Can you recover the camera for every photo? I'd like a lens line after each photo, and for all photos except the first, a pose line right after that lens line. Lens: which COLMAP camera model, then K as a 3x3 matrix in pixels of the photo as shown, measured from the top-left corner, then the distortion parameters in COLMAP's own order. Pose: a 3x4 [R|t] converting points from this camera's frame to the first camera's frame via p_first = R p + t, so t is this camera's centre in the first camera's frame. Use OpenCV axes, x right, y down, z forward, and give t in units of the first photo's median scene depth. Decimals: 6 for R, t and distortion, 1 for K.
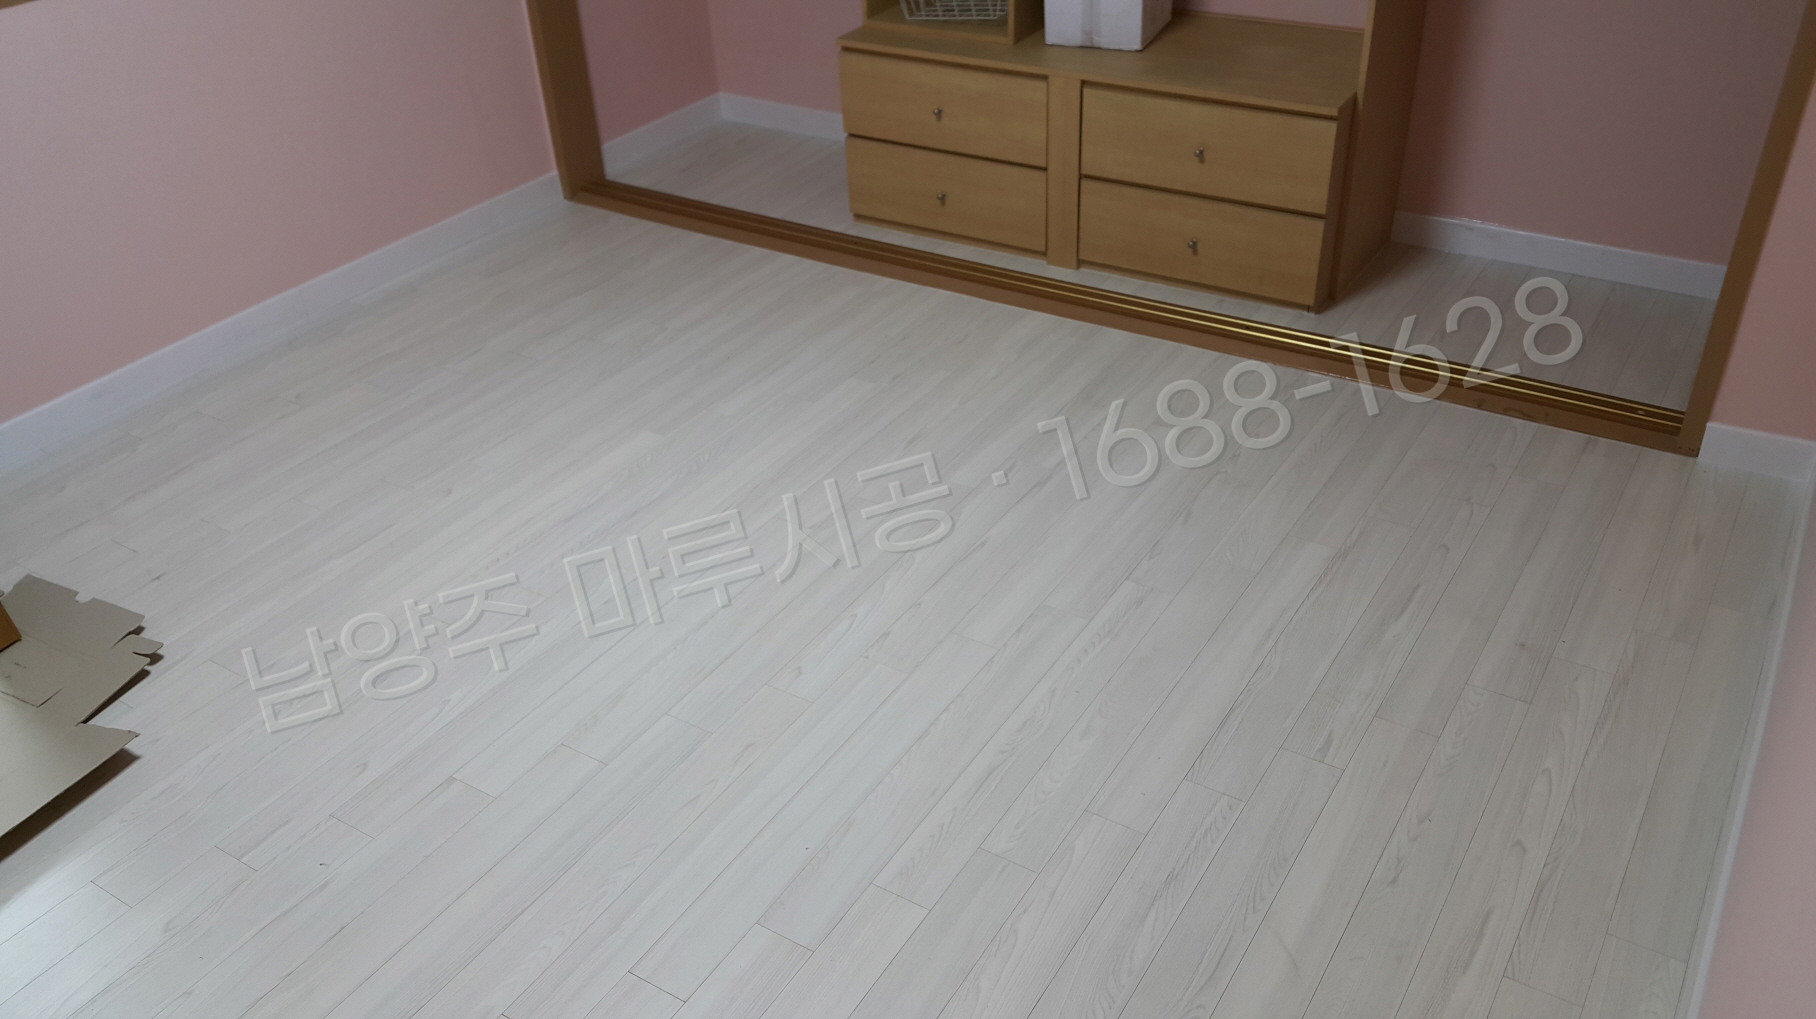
lens RADIAL K [[1462.4, 0, 908.0], [0, 1462.4, 509.5], [0, 0, 1]] dist [0.164734, -0.333795]
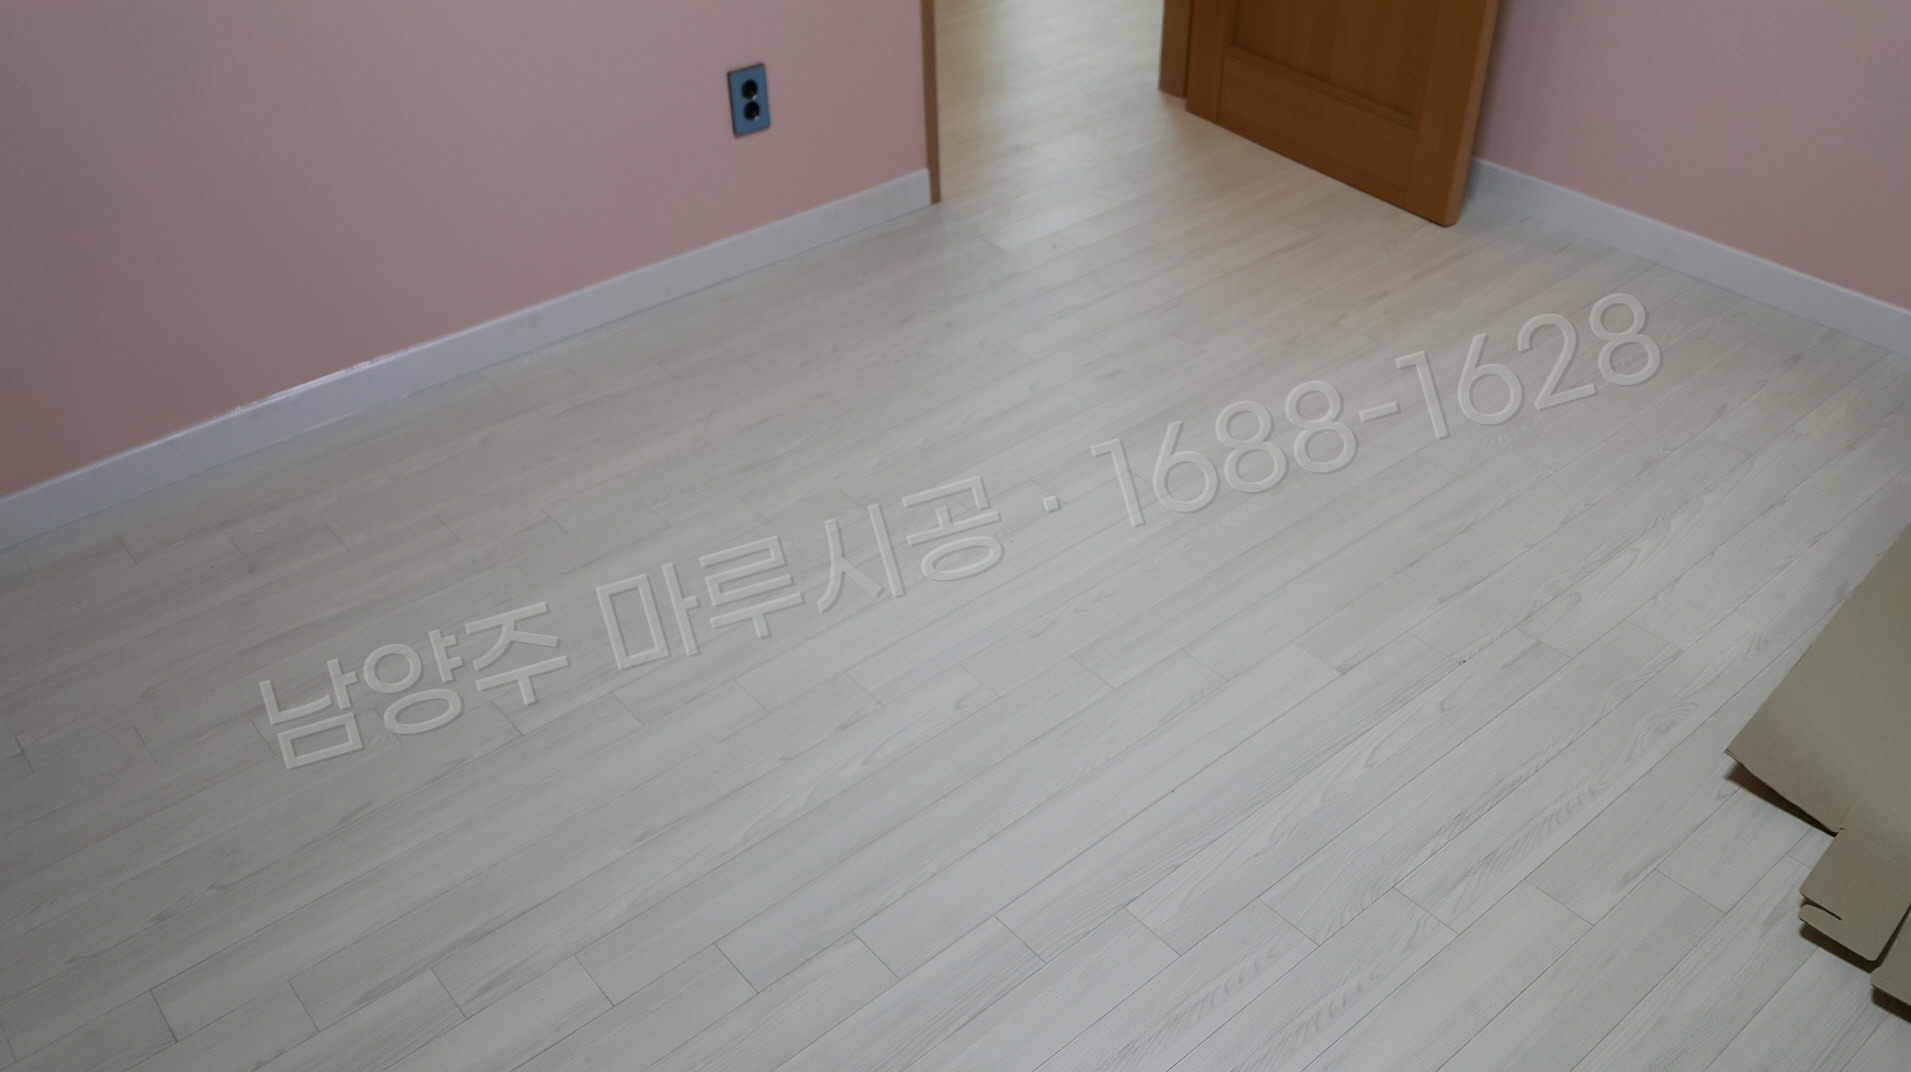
lens RADIAL K [[1538.9, 0, 955.5], [0, 1538.9, 536.0], [0, 0, 1]] dist [0.164734, -0.333795]
pose [[-0.949711, -0.139424, 0.280375, -0.320723], [0.216169, 0.355868, 0.909191, -0.770633], [-0.226539, 0.924077, -0.307833, 1.214598]]
